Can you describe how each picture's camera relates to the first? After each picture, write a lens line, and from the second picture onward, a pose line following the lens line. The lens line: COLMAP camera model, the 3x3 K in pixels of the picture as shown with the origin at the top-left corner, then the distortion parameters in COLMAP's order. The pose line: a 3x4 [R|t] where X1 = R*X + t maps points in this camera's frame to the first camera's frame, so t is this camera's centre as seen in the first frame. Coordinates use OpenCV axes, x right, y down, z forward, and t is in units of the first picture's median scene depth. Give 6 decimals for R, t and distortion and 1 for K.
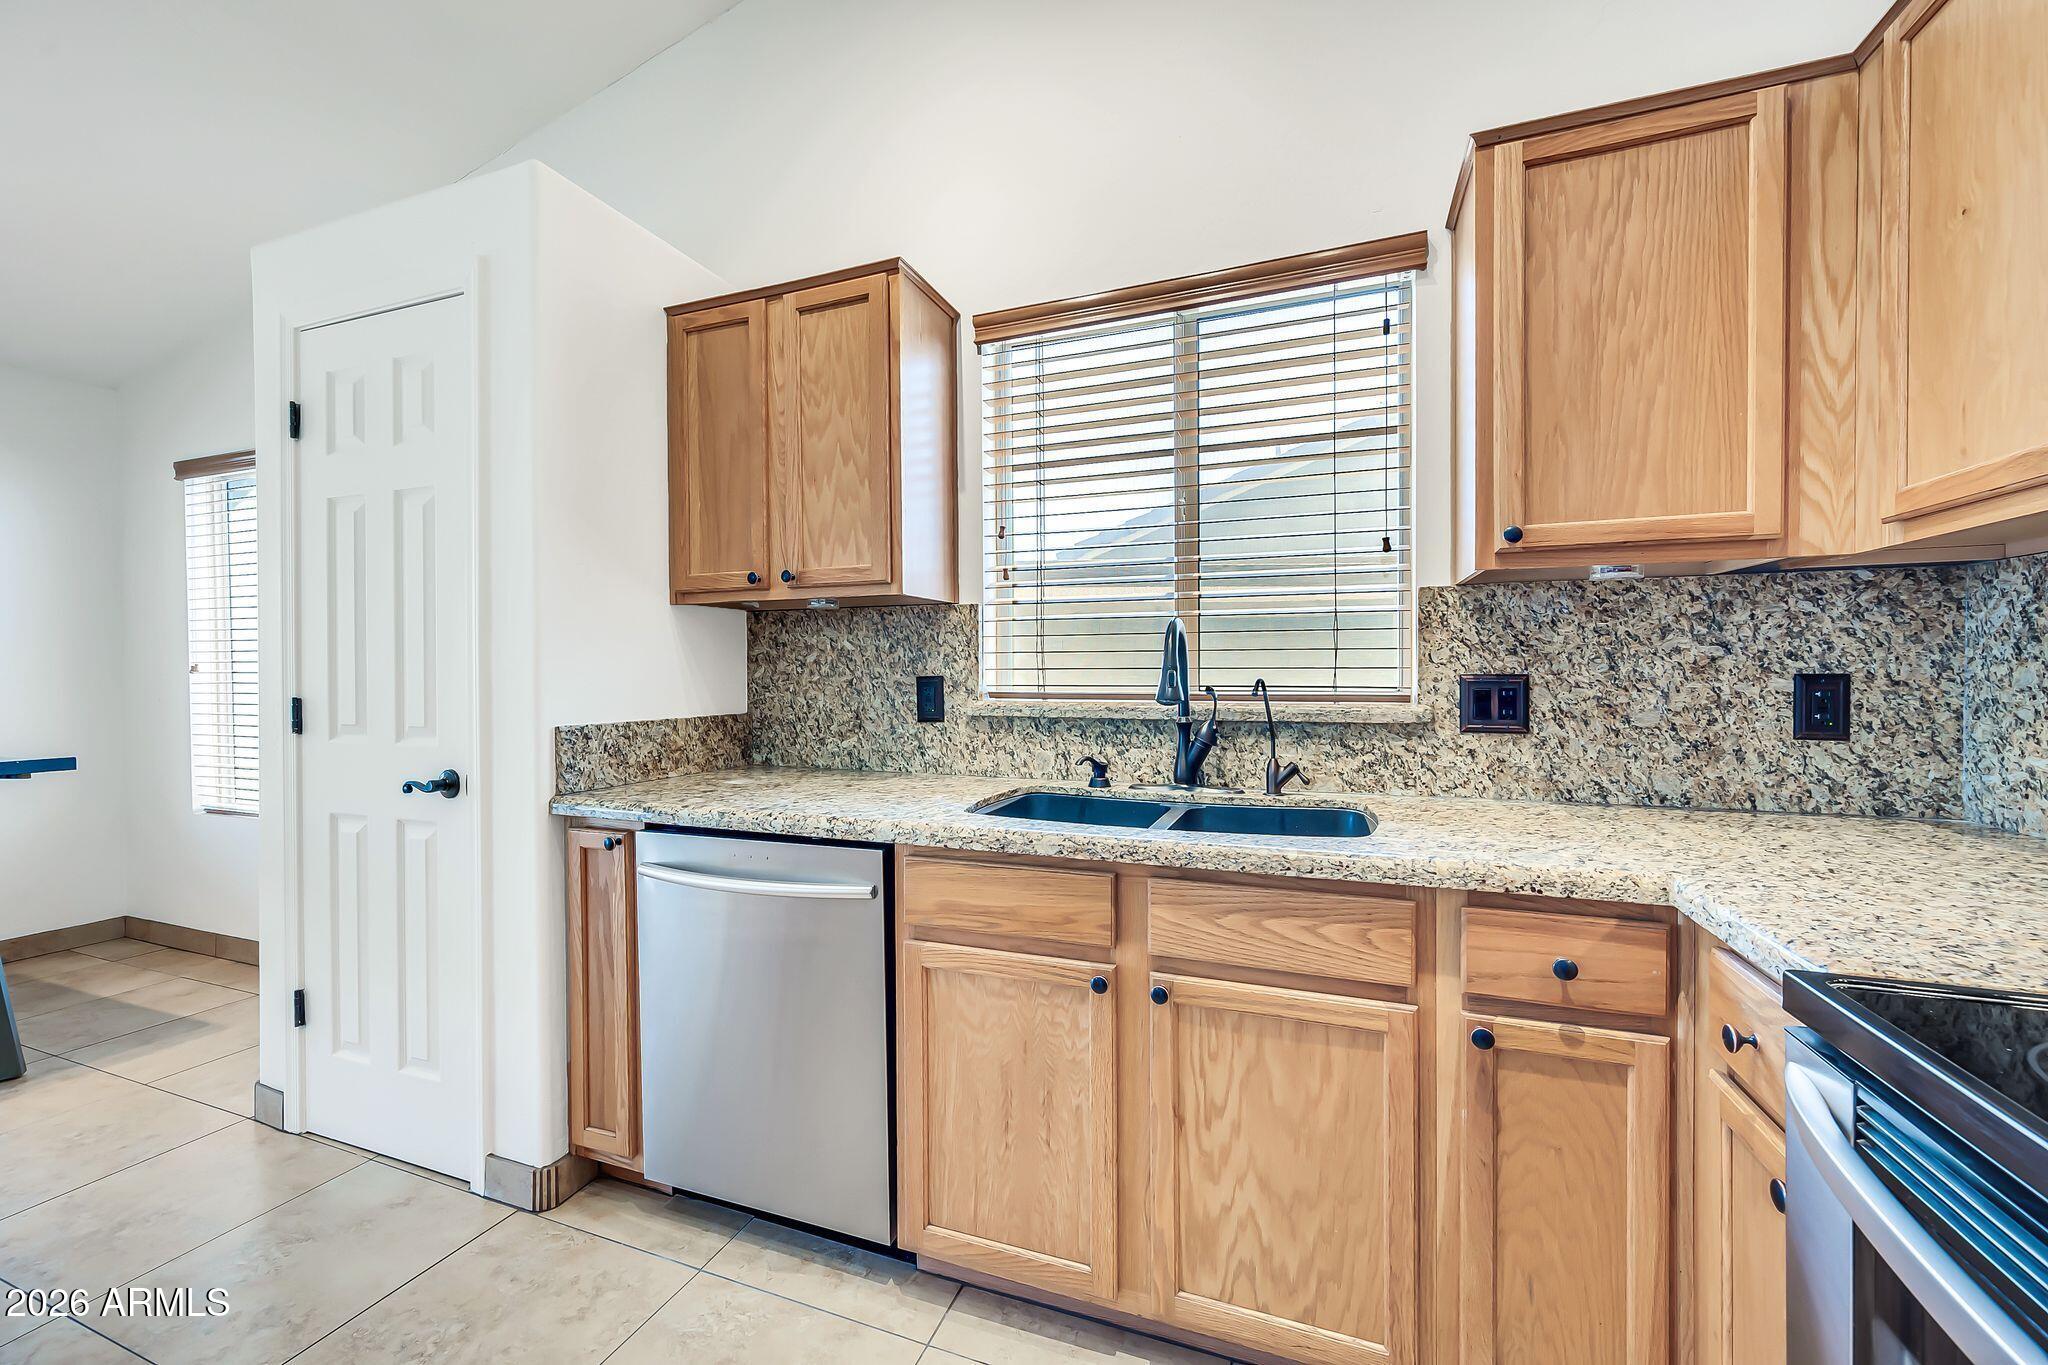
lens RADIAL K [[818.6, 0, 1036.8], [0, 818.6, 678.5], [0, 0, 1]] dist [0.000195, -0.000168]
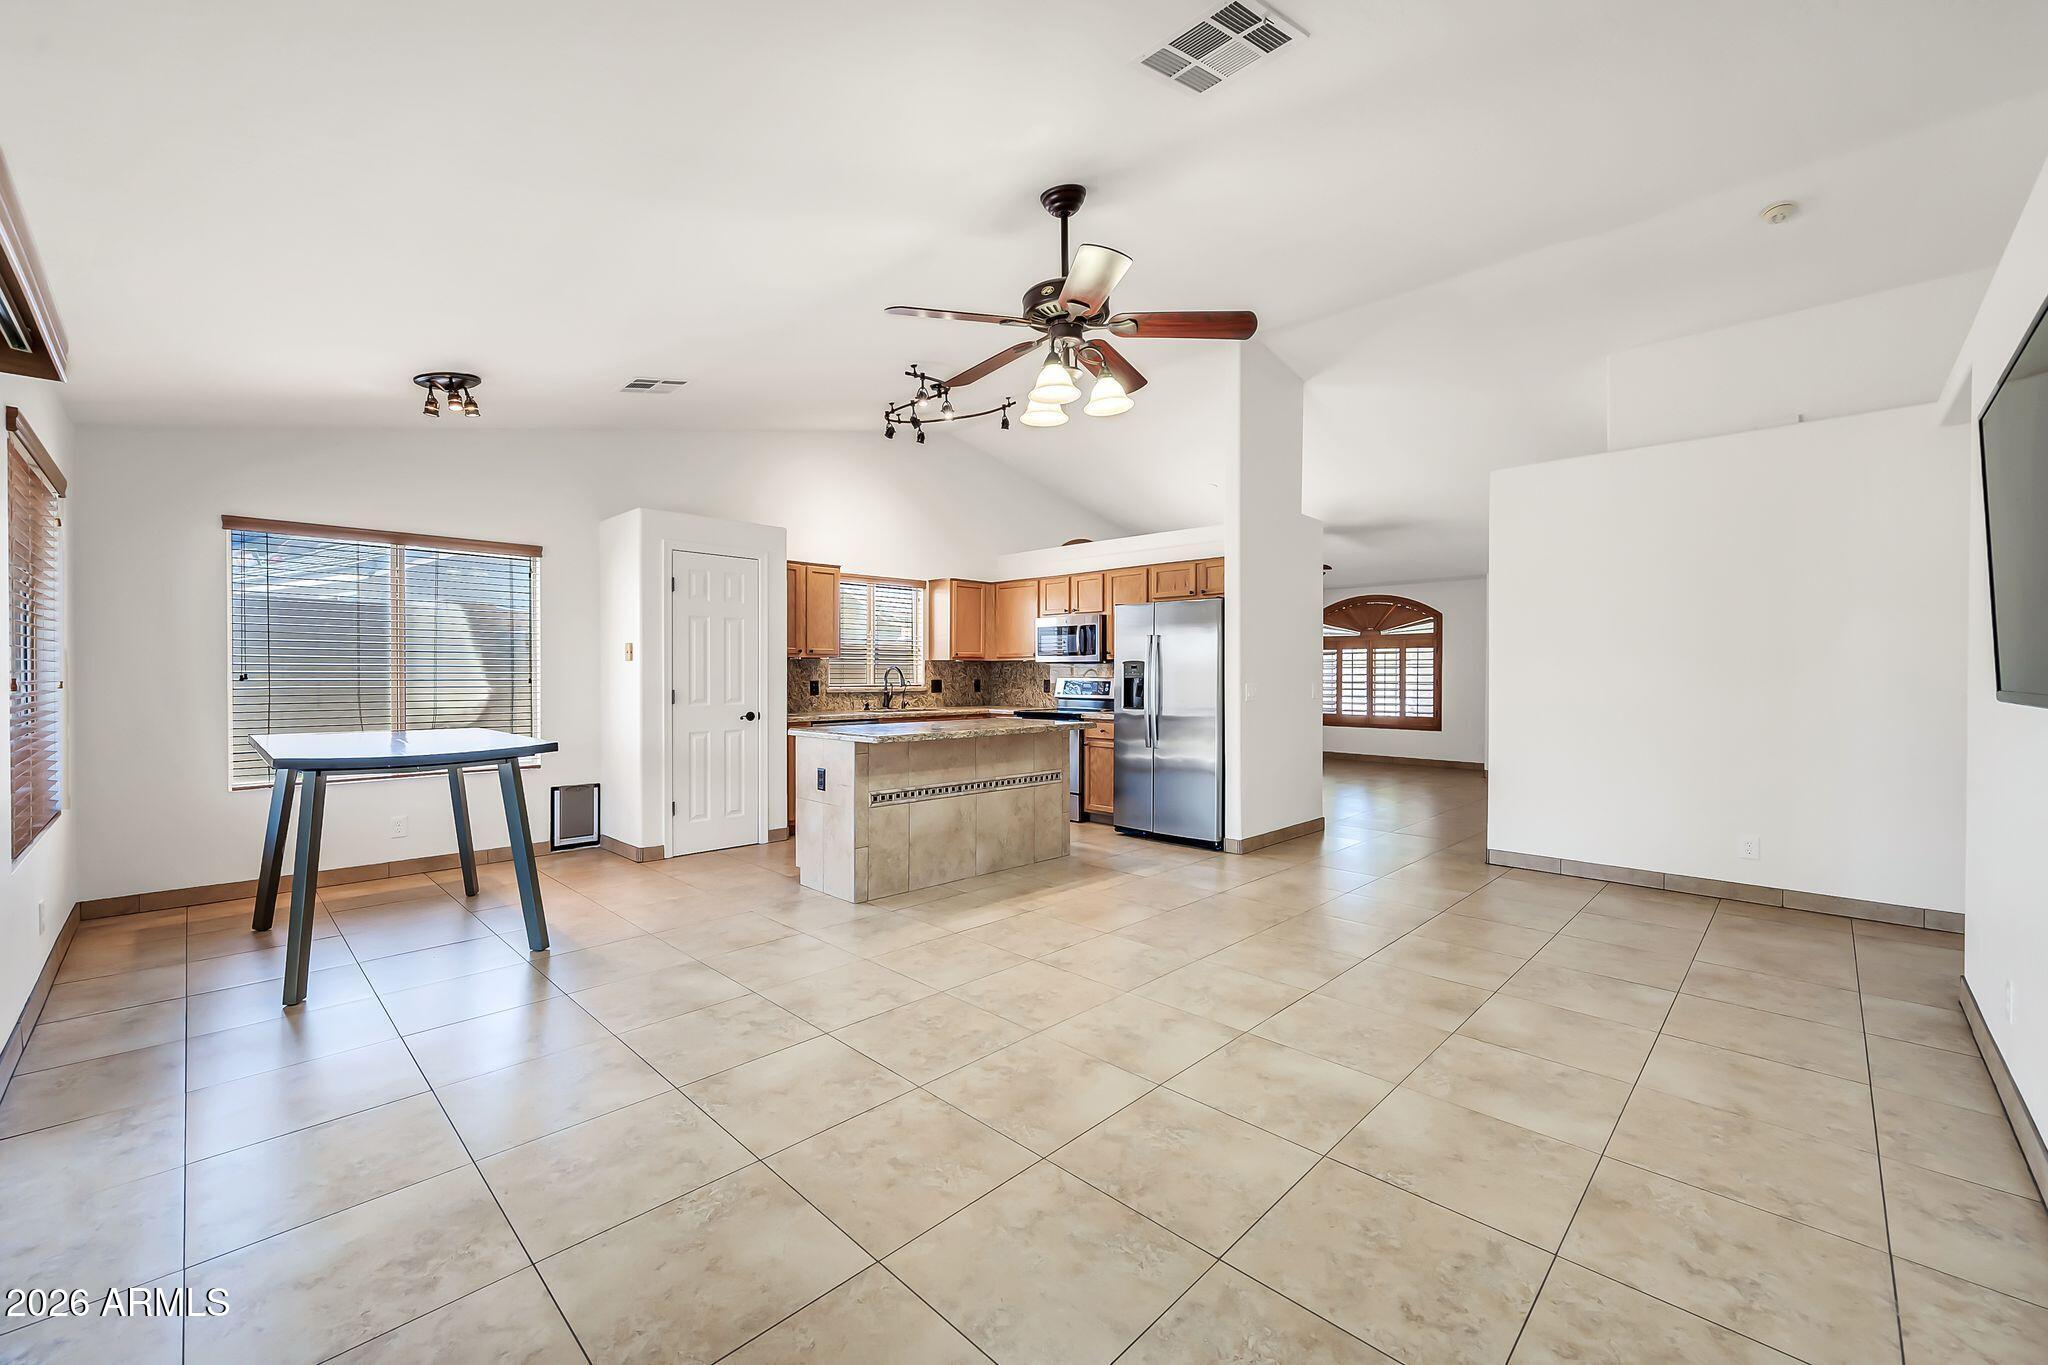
lens RADIAL K [[818.6, 0, 1036.8], [0, 818.6, 678.5], [0, 0, 1]] dist [0.000195, -0.000168]
pose [[0.385555, 0.000155, 0.922685, -2.883502], [0.005280, 0.999983, -0.002375, 0.000159], [-0.922670, 0.005788, 0.385548, -1.084944]]
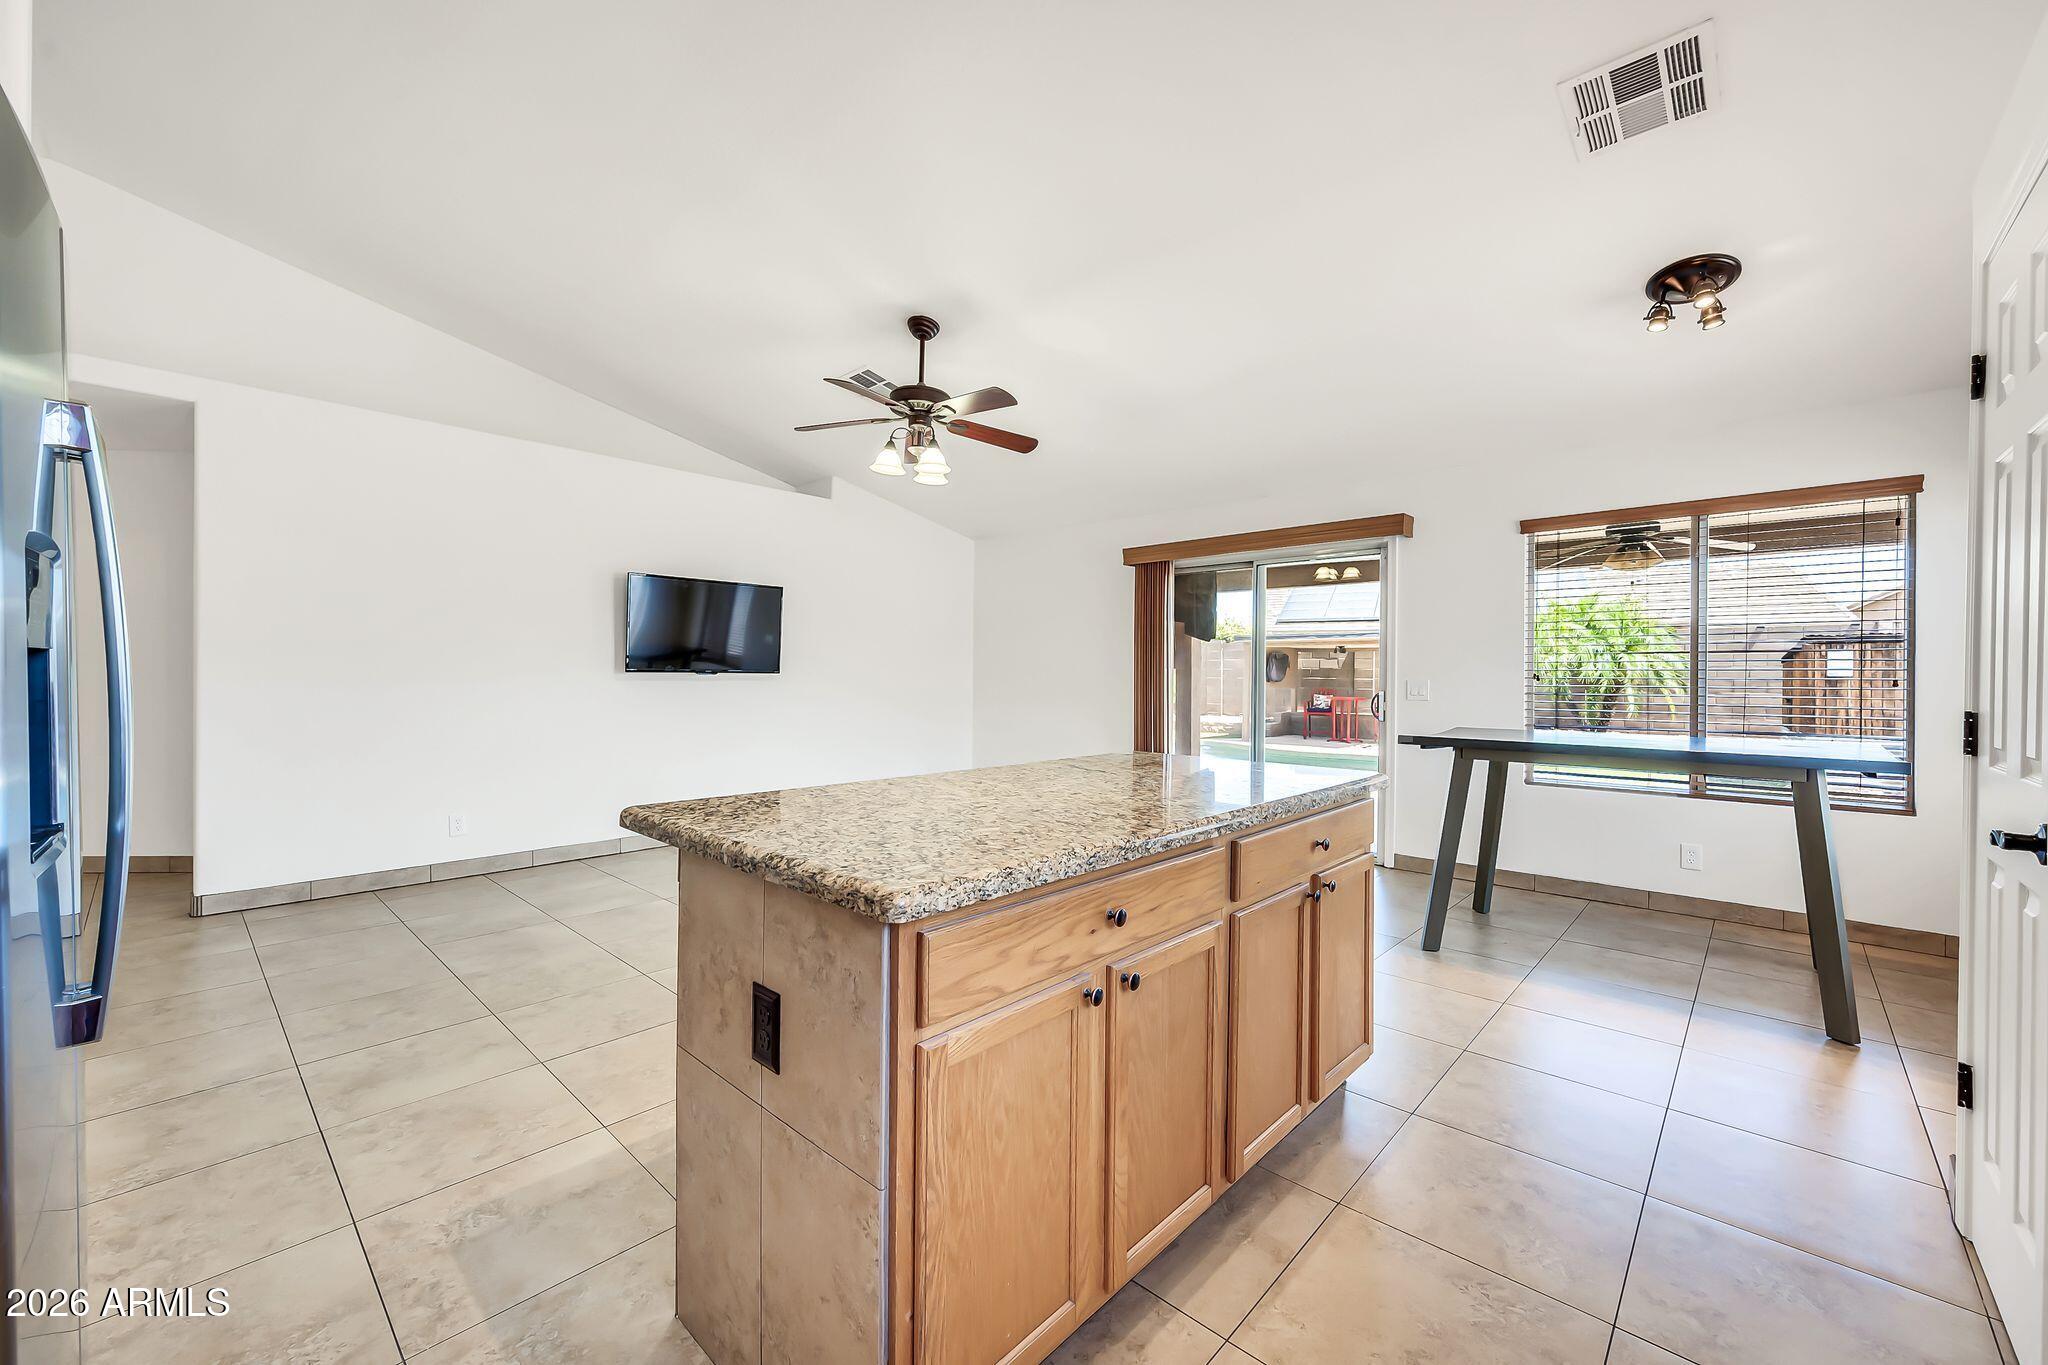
lens RADIAL K [[811.7, 0, 1032.6], [0, 811.7, 681.3], [0, 0, 1]] dist [-0.001888, 0.000081]
pose [[-0.367804, 0.009837, -0.929851, 0.218995], [-0.014208, 0.999768, 0.016197, -0.002202], [0.929795, 0.019168, -0.367579, 0.418538]]
